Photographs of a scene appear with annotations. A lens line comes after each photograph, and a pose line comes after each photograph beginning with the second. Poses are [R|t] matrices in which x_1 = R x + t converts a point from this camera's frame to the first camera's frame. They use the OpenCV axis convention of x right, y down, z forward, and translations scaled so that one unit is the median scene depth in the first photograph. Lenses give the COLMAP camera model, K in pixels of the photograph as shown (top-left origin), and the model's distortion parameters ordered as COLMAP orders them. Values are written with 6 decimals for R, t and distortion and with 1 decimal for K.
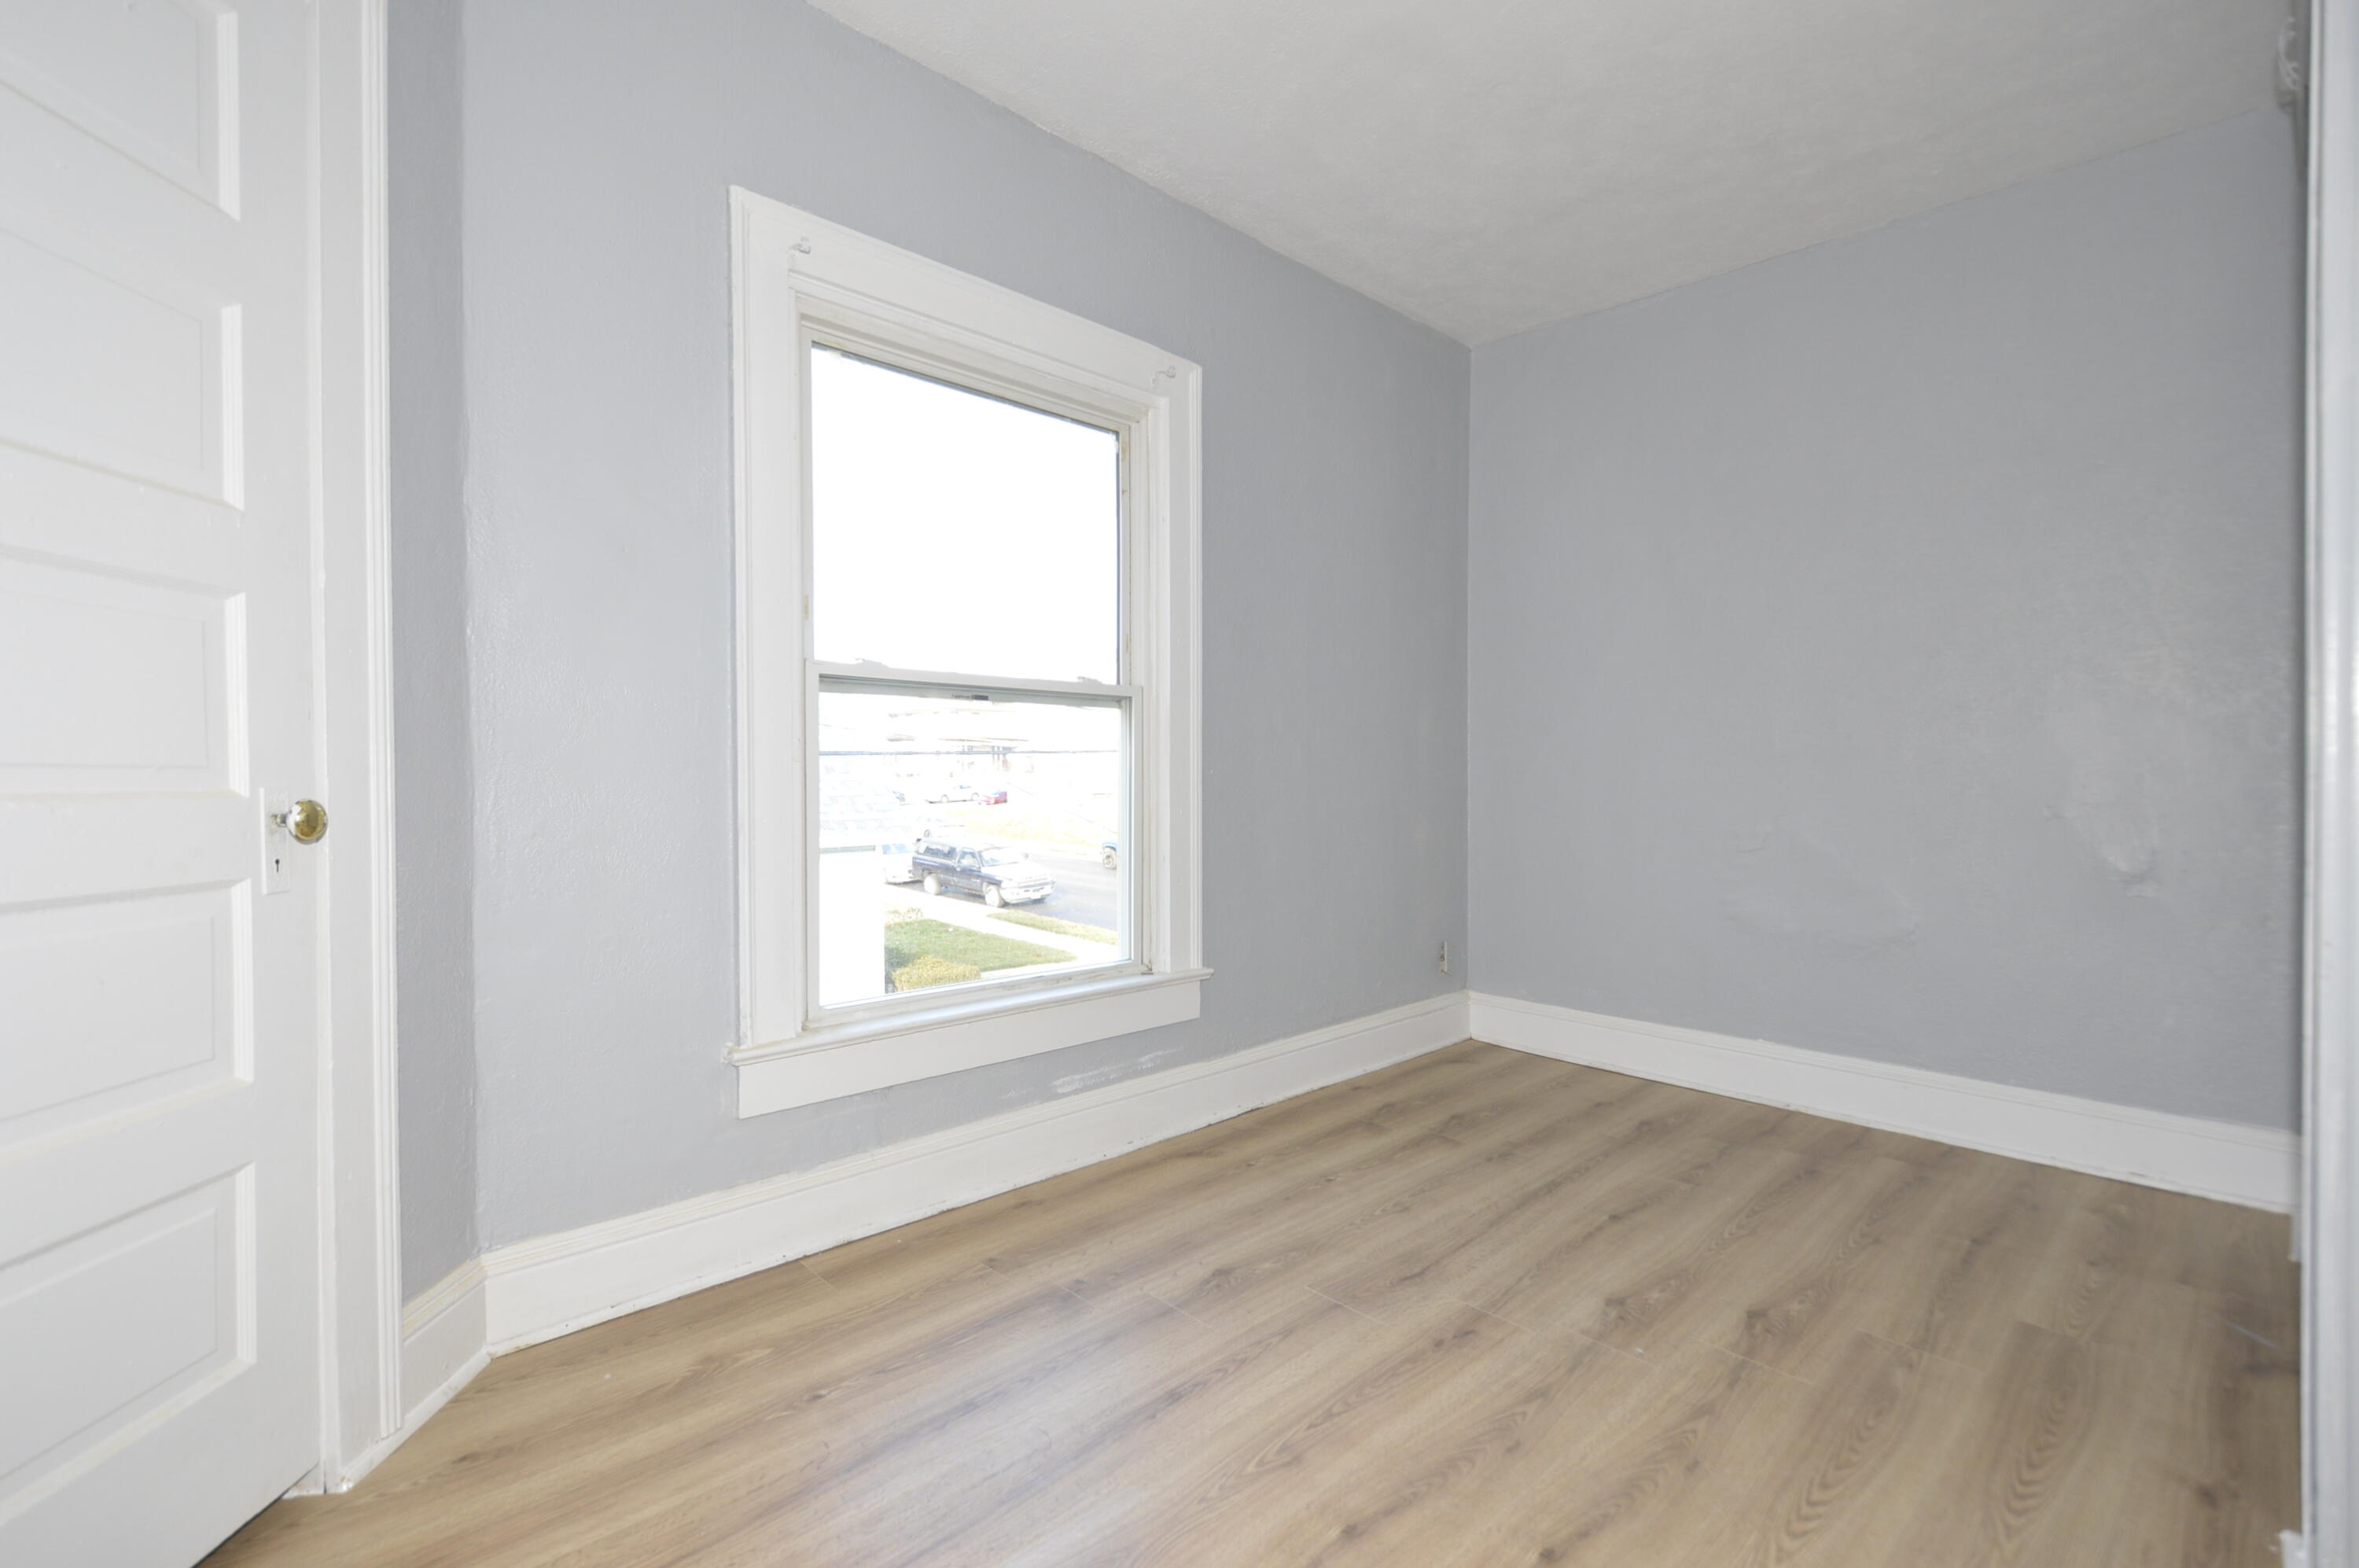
lens RADIAL K [[1042.7, 0, 1180.1], [0, 1042.7, 793.4], [0, 0, 1]] dist [0.015177, -0.009976]
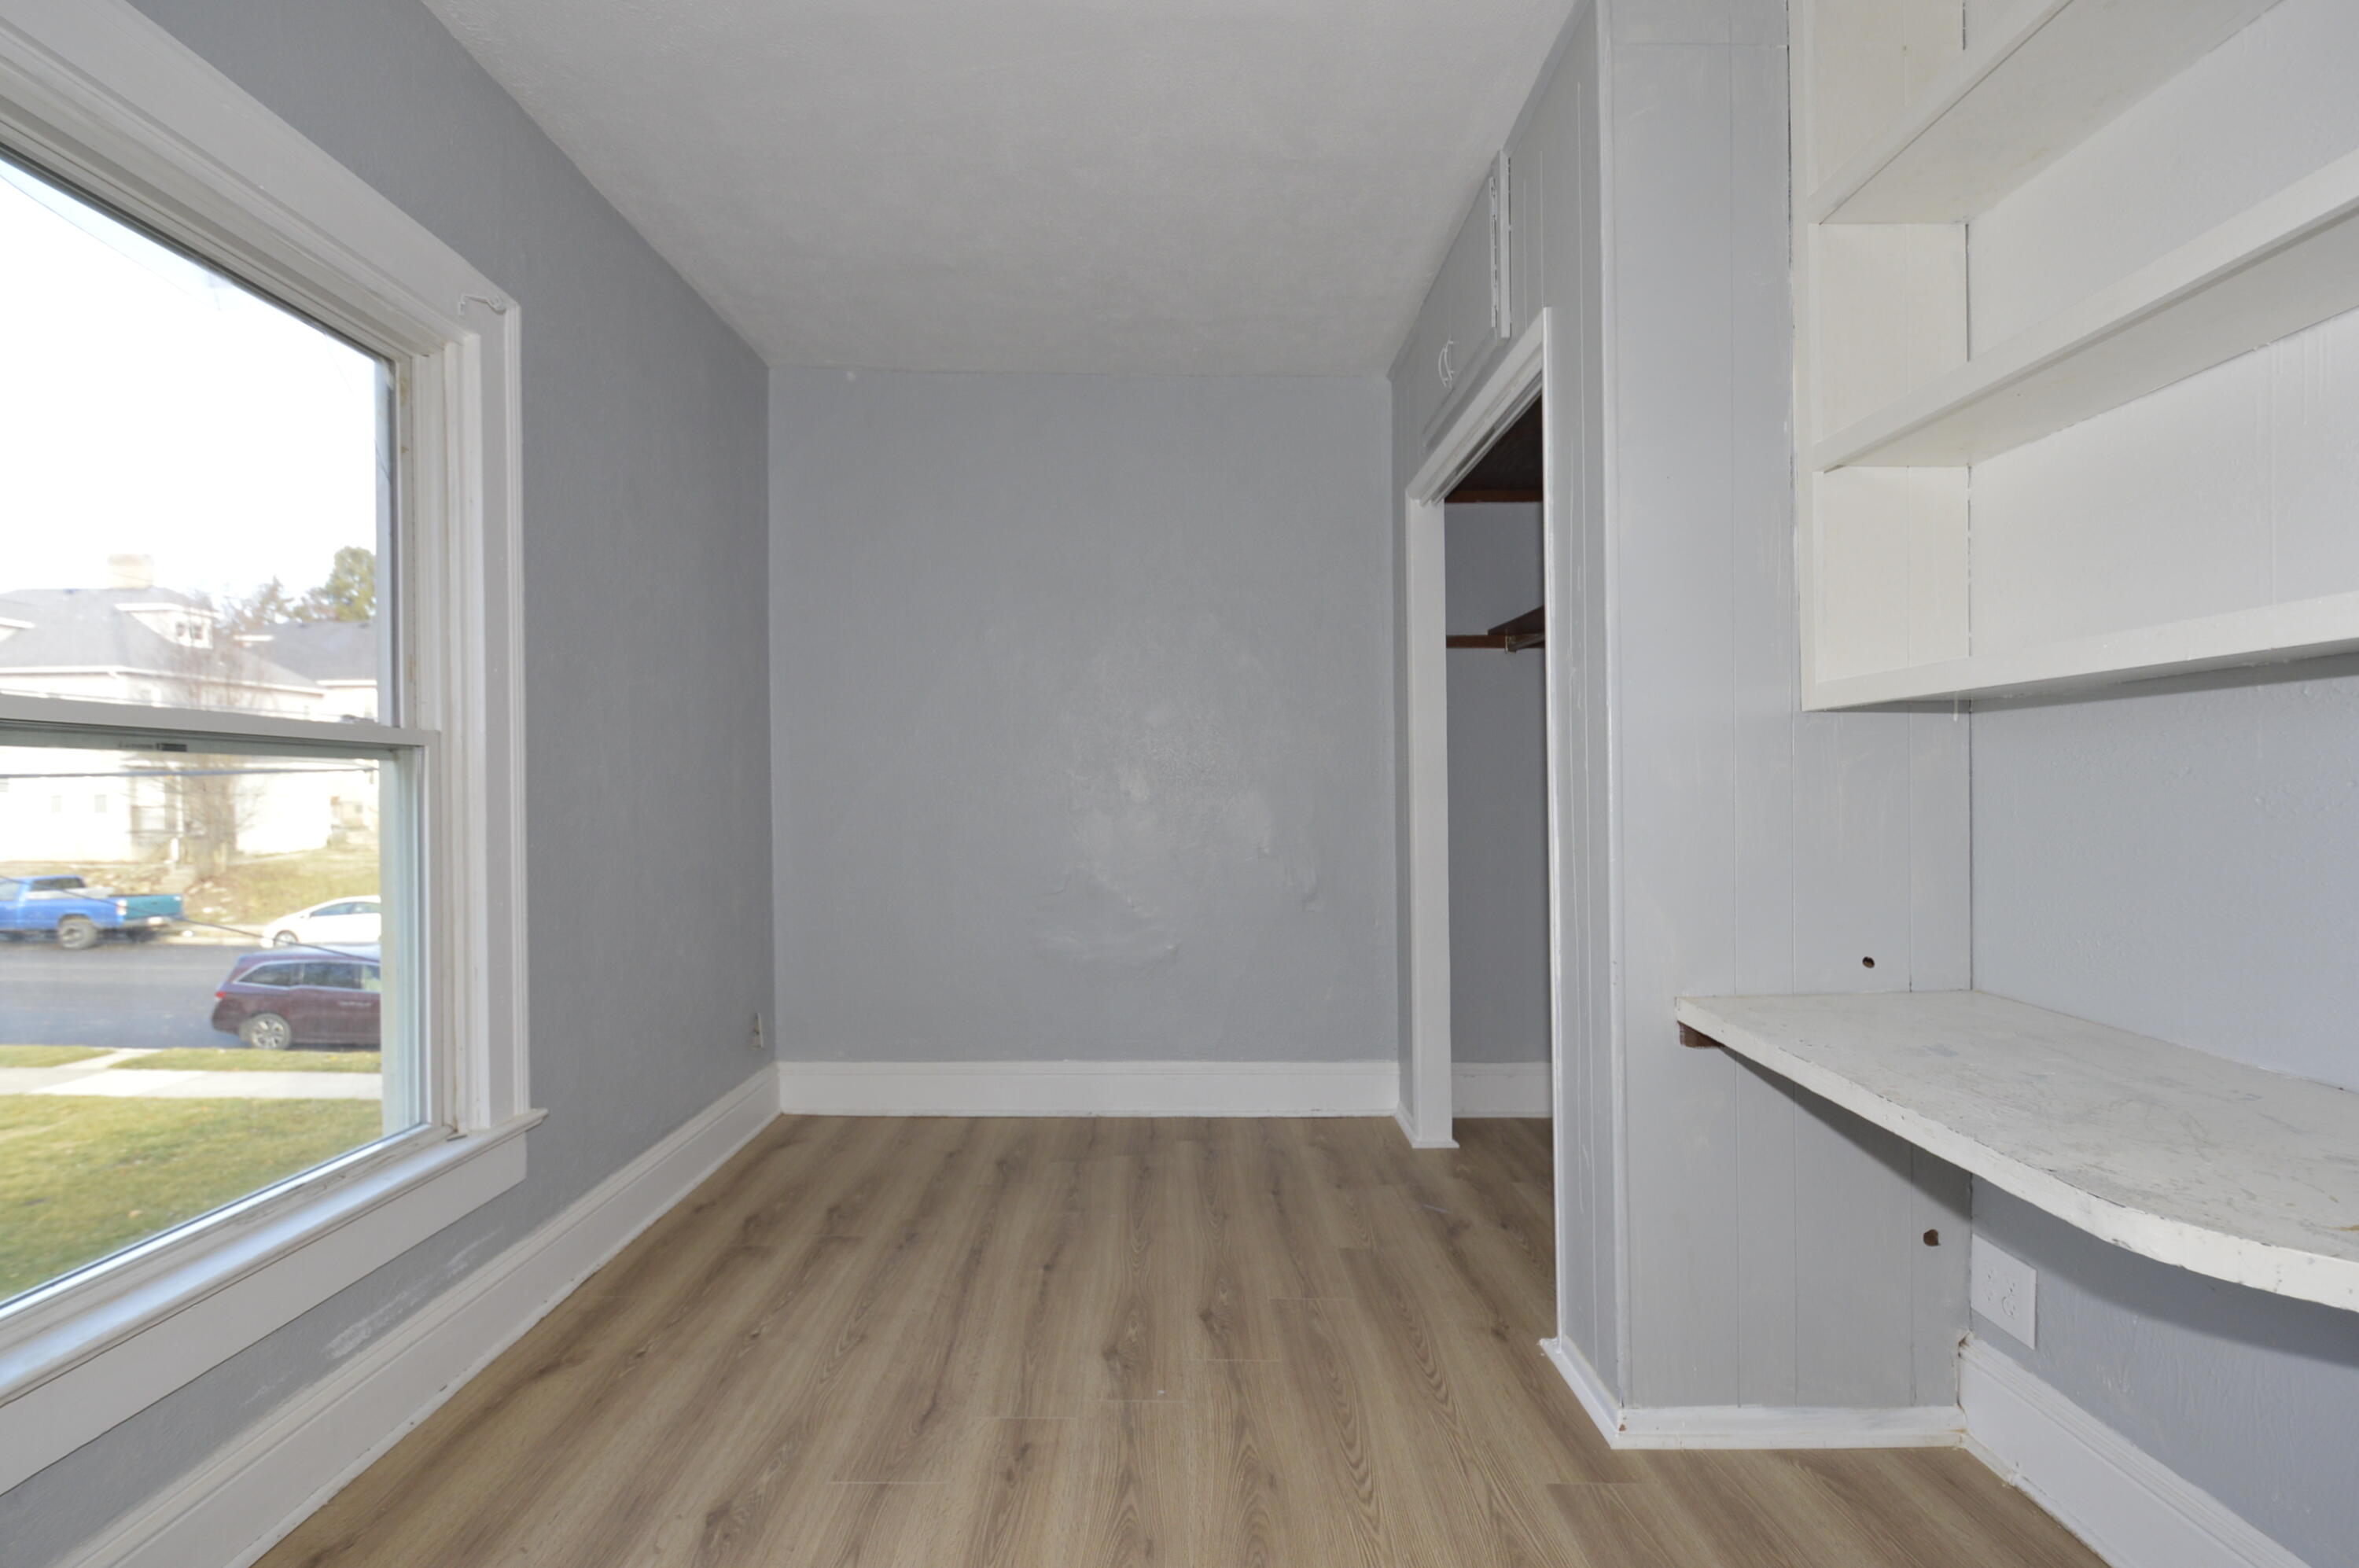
lens RADIAL K [[1040.4, 0, 1166.7], [0, 1040.4, 795.4], [0, 0, 1]] dist [0.012074, -0.011847]
pose [[0.688925, -0.006473, 0.724803, -0.233179], [0.017930, 0.999806, -0.008114, -0.049626], [-0.724611, 0.018585, 0.688908, 0.178339]]
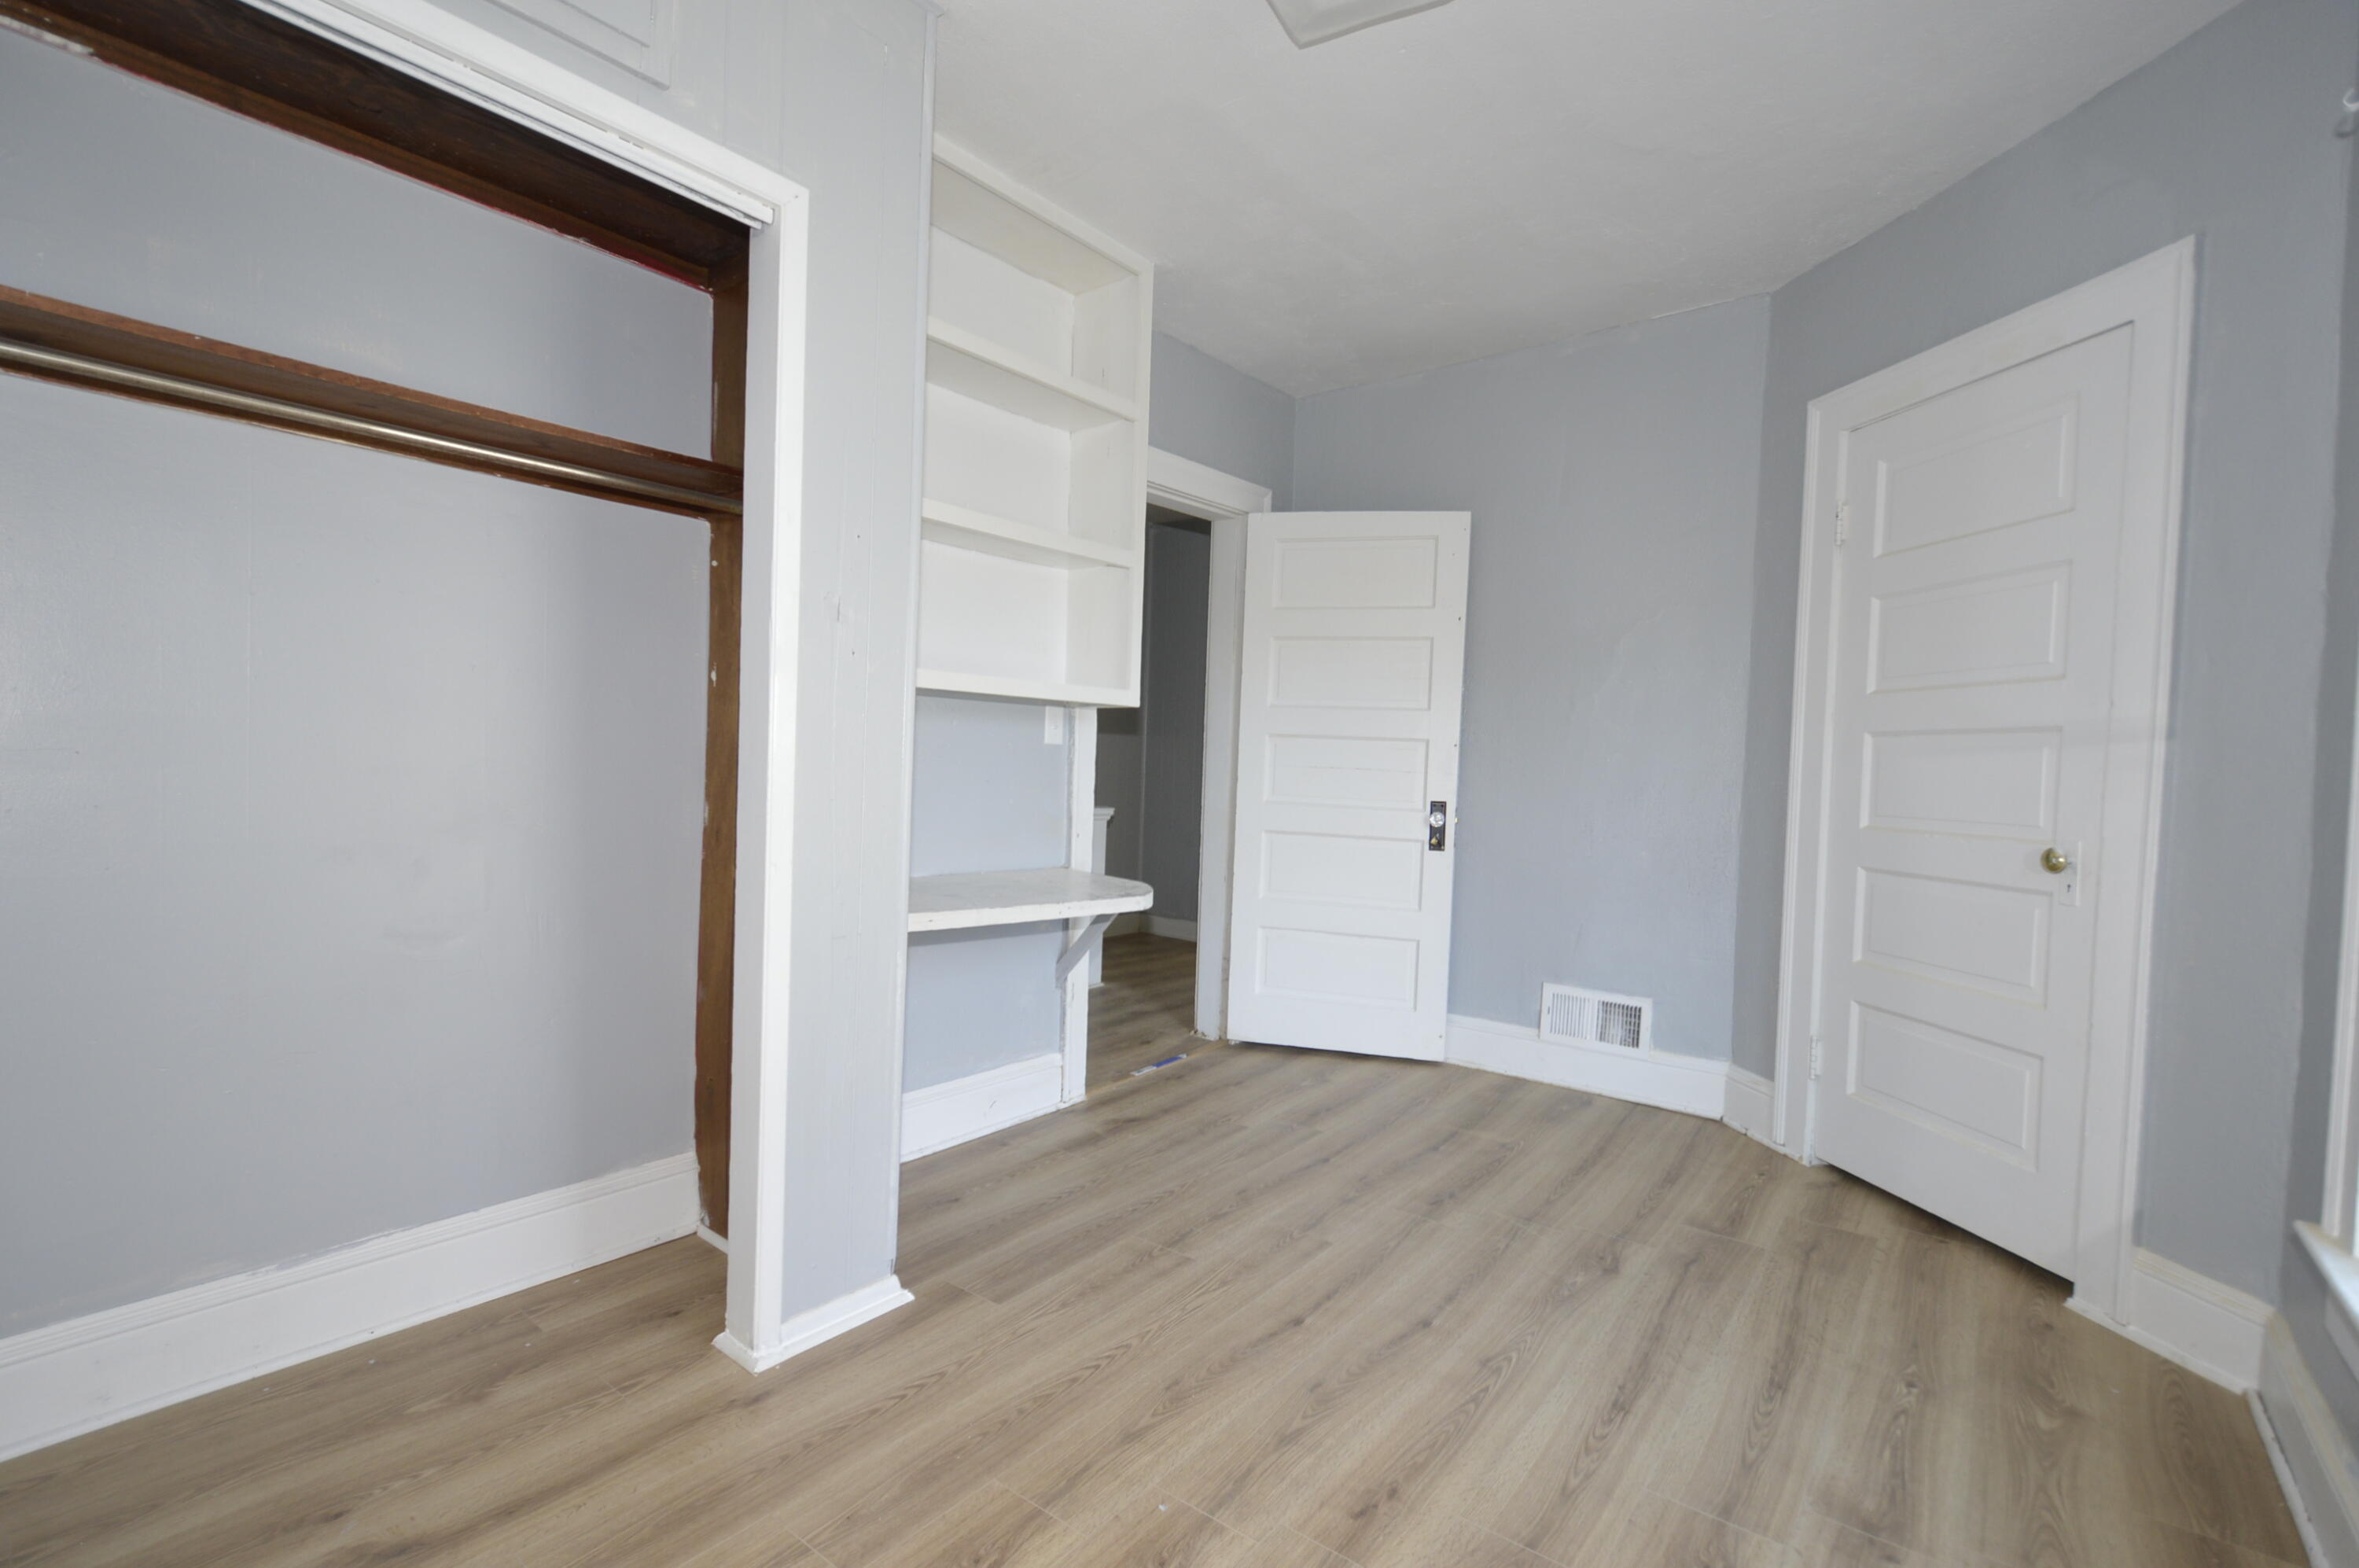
lens RADIAL K [[1063.4, 0, 1177.4], [0, 1063.4, 794.9], [0, 0, 1]] dist [0.000295, -0.000398]
pose [[-0.989699, -0.026927, -0.140606, 0.401227], [-0.033797, 0.998337, 0.046700, -0.056432], [0.139115, 0.050971, -0.988964, 1.296406]]
